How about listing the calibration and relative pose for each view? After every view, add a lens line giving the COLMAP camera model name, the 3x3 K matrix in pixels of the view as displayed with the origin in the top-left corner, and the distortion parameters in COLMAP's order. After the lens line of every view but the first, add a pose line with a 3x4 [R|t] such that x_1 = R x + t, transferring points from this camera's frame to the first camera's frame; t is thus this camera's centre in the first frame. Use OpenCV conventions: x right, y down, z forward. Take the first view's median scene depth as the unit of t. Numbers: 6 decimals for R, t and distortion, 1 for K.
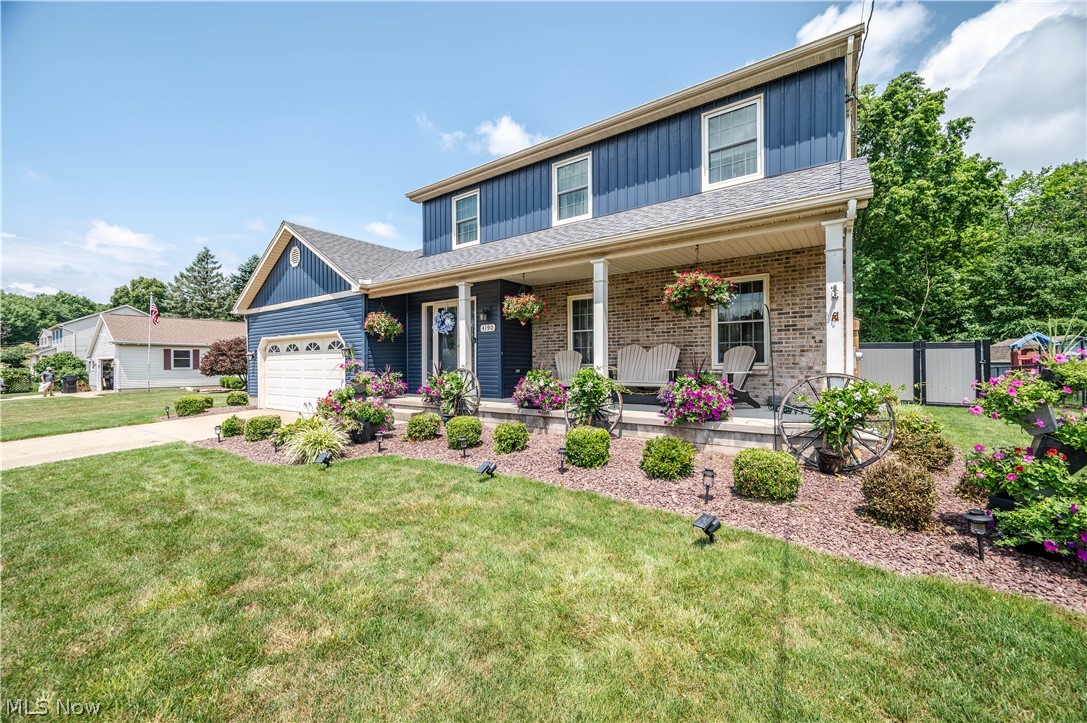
lens RADIAL K [[426.8, 0, 541.8], [0, 426.8, 364.7], [0, 0, 1]] dist [0.001429, -0.000757]
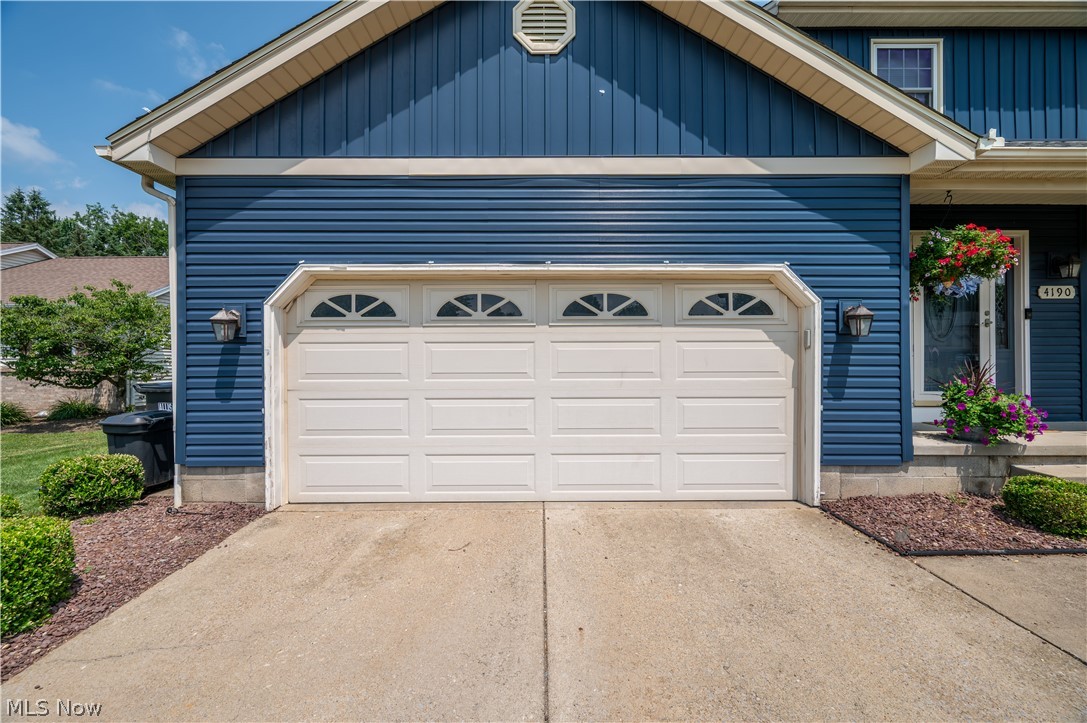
lens RADIAL K [[426.8, 0, 545.3], [0, 426.8, 357.4], [0, 0, 1]] dist [0.001429, -0.000757]
pose [[0.808262, 0.004279, 0.588808, -0.972140], [-0.004631, 0.999989, -0.000909, 0.000900], [-0.588805, -0.001992, 0.808272, 0.939223]]
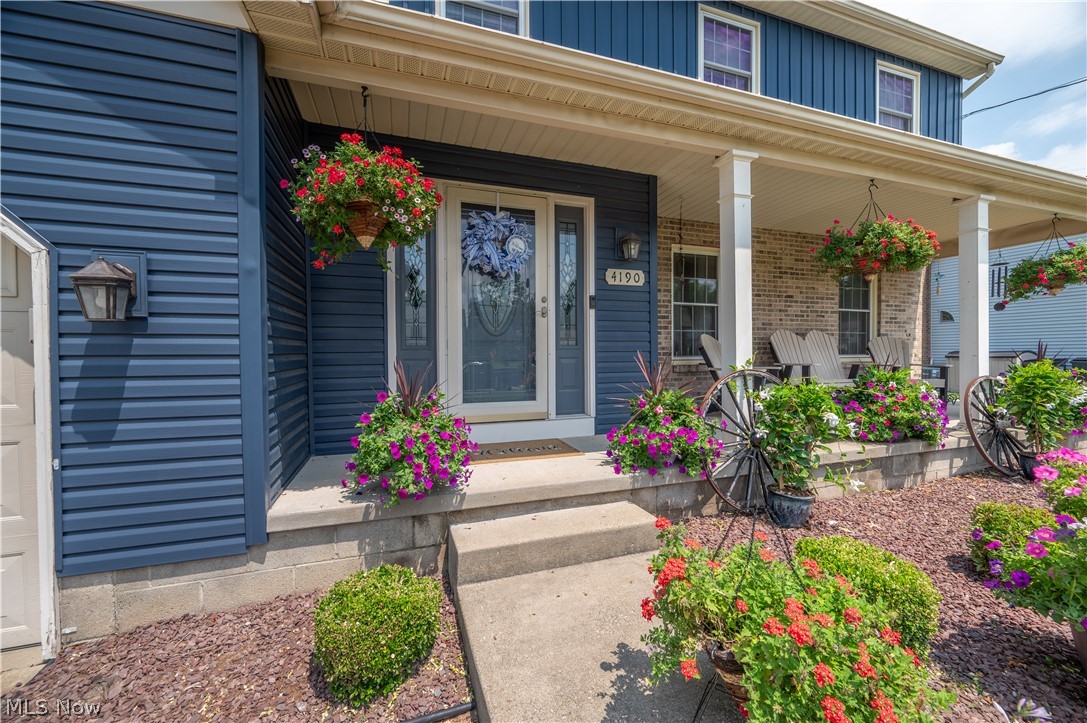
lens RADIAL K [[426.8, 0, 541.6], [0, 426.8, 361.1], [0, 0, 1]] dist [0.001429, -0.000757]
pose [[0.578372, -0.016891, 0.815598, -0.546234], [-0.002353, 0.999747, 0.022373, -0.007138], [-0.815770, -0.014859, 0.578186, 0.805743]]
